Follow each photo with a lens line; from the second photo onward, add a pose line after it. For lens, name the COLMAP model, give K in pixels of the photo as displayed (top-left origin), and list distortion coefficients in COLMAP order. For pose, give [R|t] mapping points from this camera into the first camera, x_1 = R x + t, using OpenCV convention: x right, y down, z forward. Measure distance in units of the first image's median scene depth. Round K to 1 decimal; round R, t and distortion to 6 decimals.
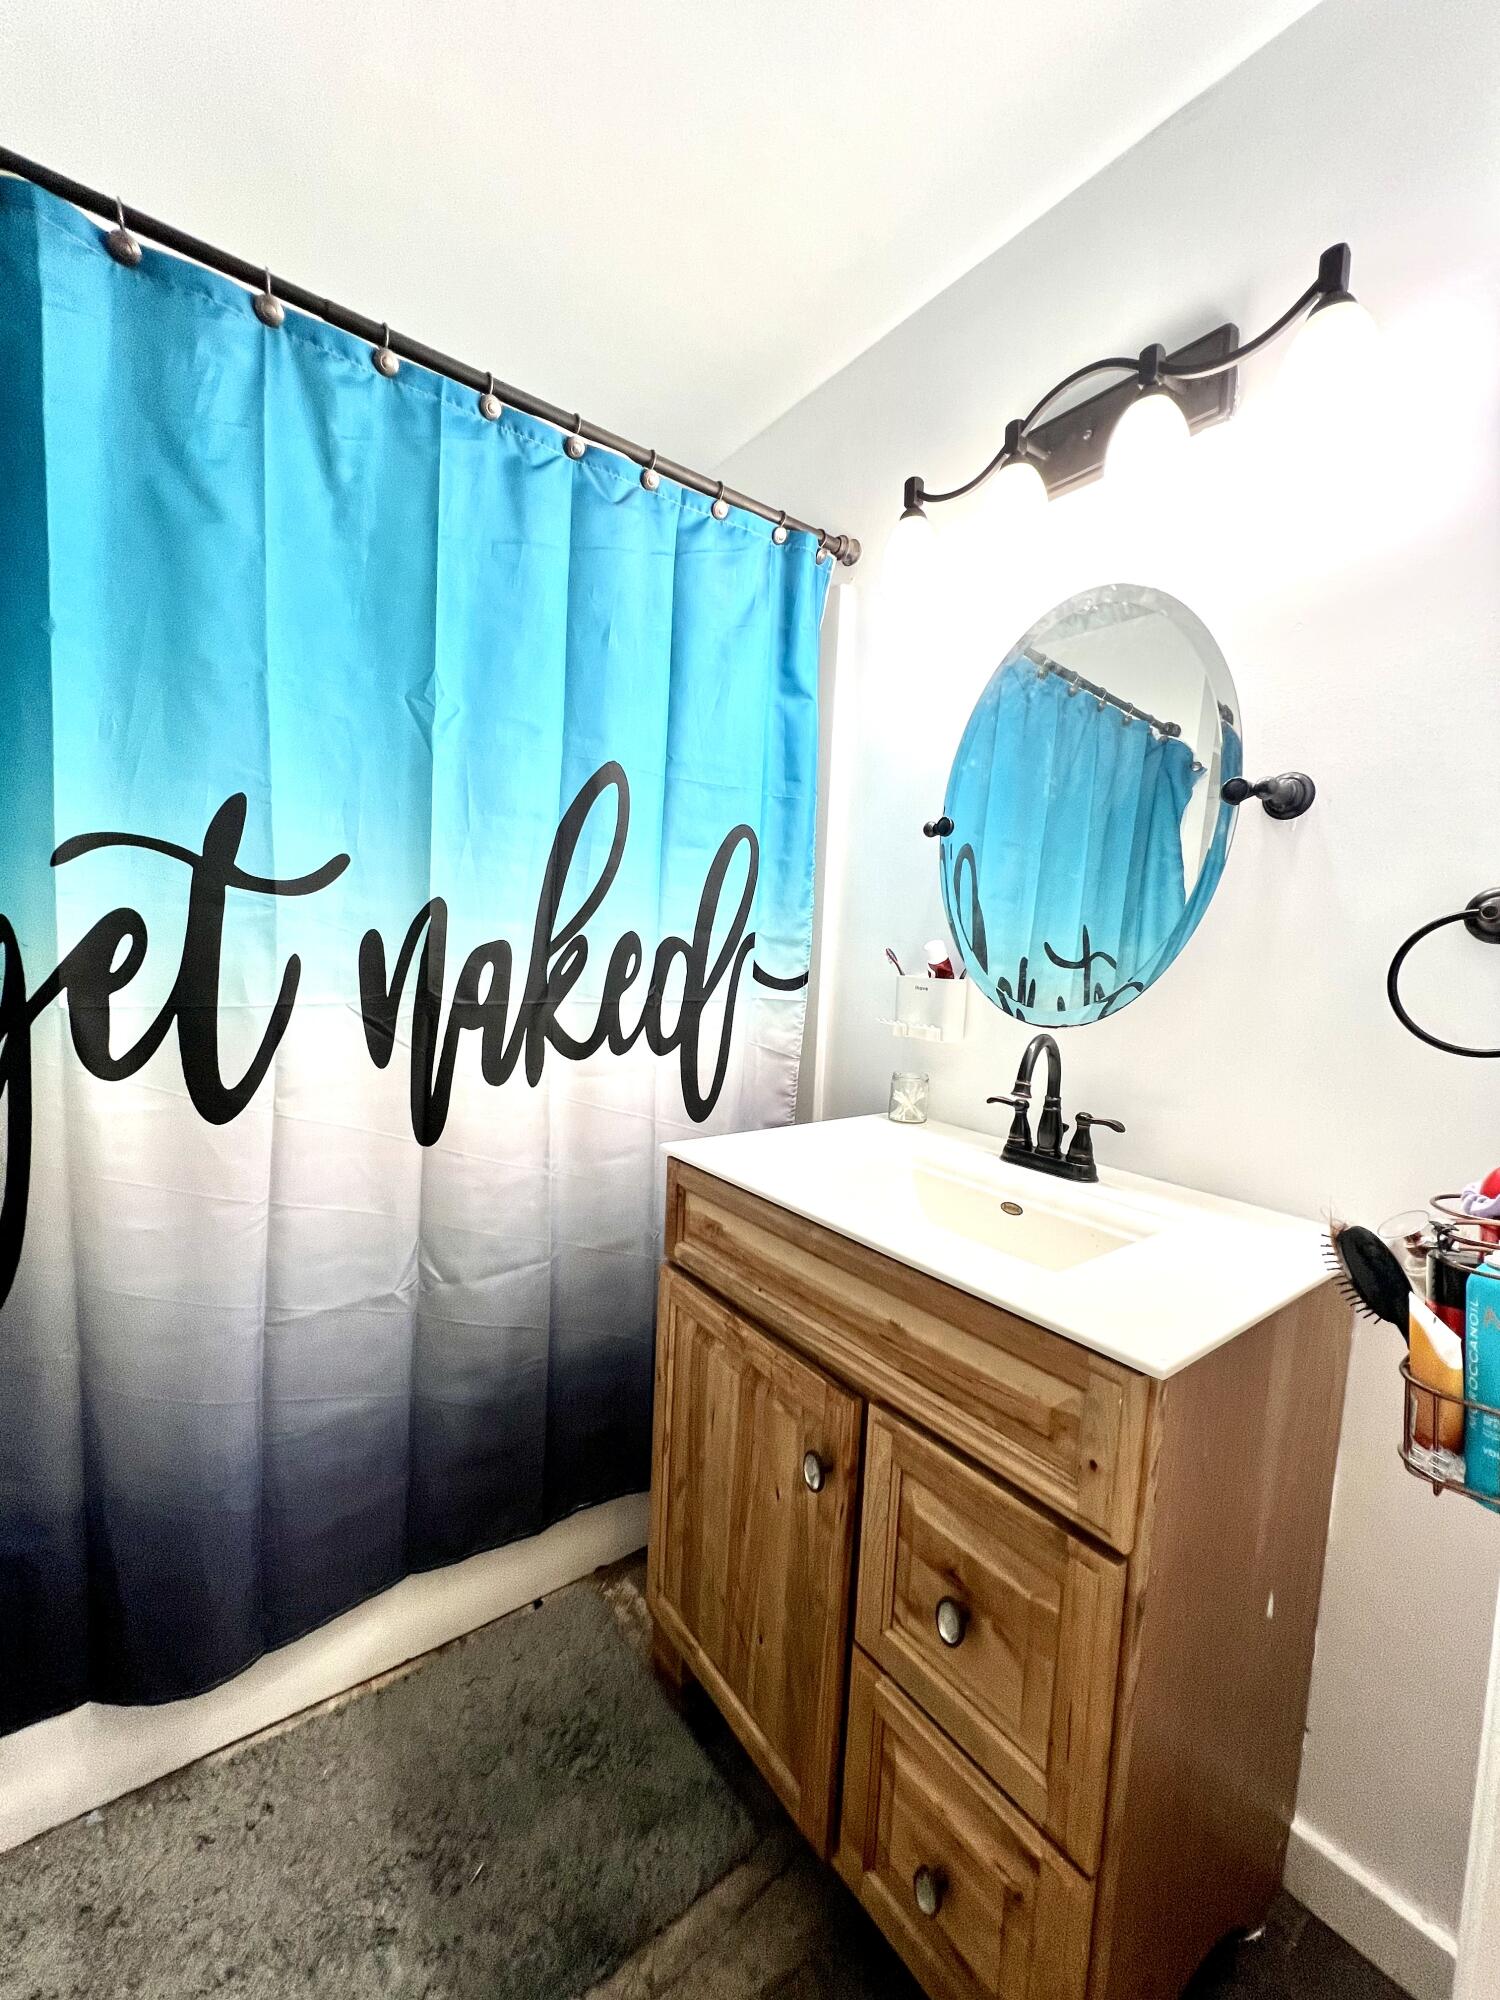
lens RADIAL K [[805.2, 0, 752.1], [0, 805.2, 998.4], [0, 0, 1]] dist [-0.002736, 0.001135]
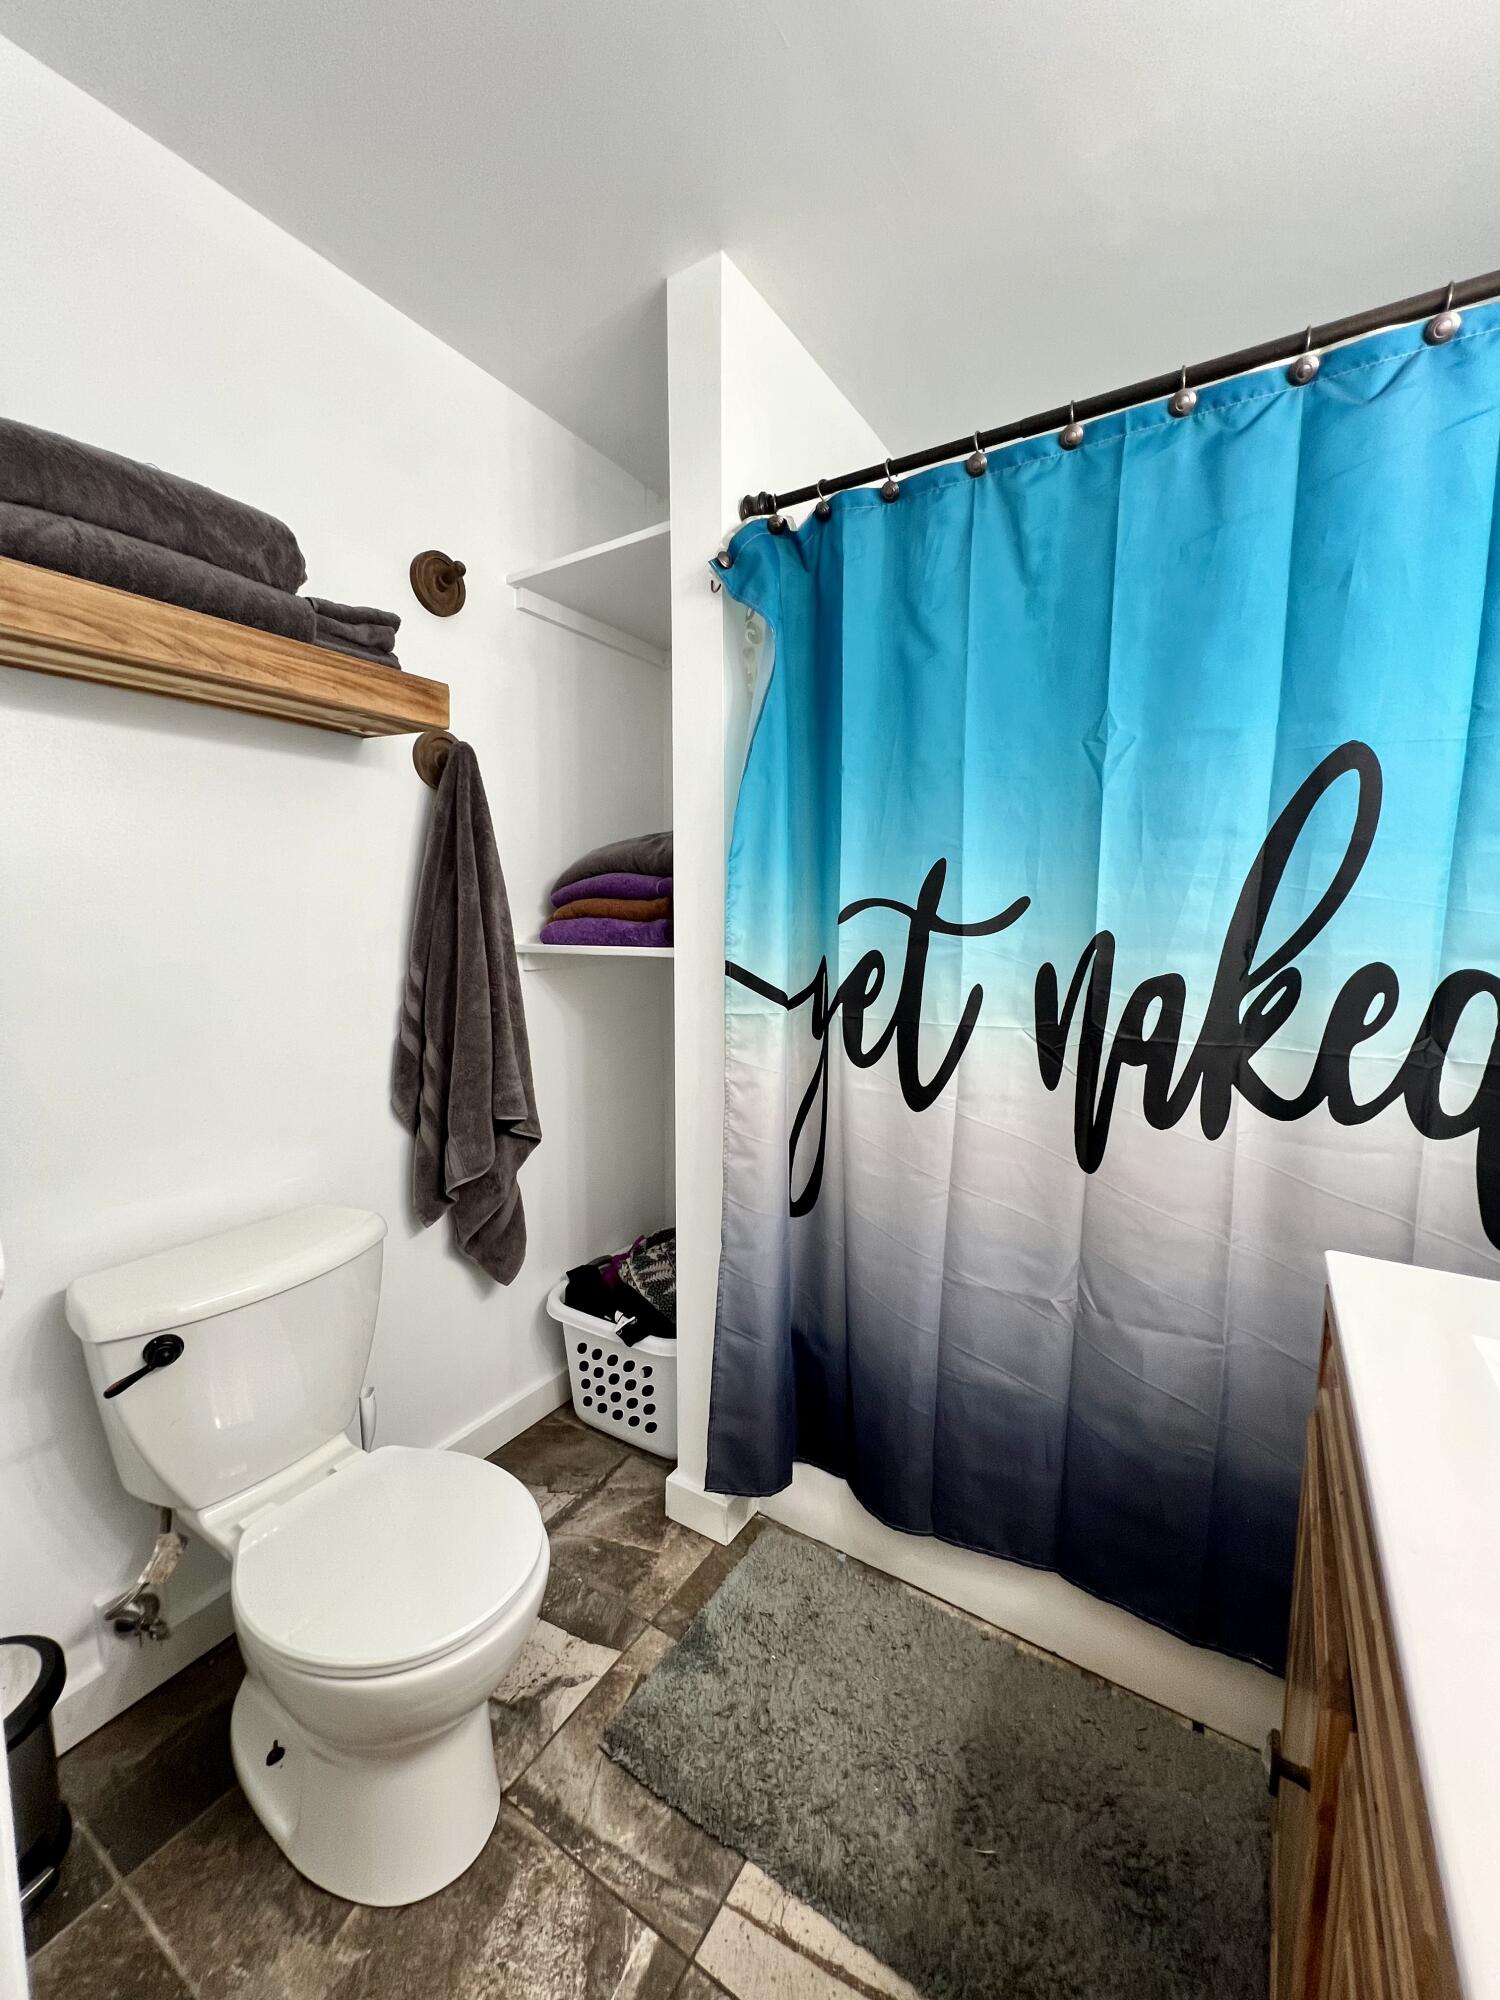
lens RADIAL K [[805.2, 0, 751.1], [0, 805.2, 1002.7], [0, 0, 1]] dist [-0.002736, 0.001135]
pose [[0.347262, 0.051937, -0.936329, 0.406768], [-0.060446, 0.997629, 0.032919, -0.042309], [0.935818, 0.045166, 0.349578, 0.237174]]
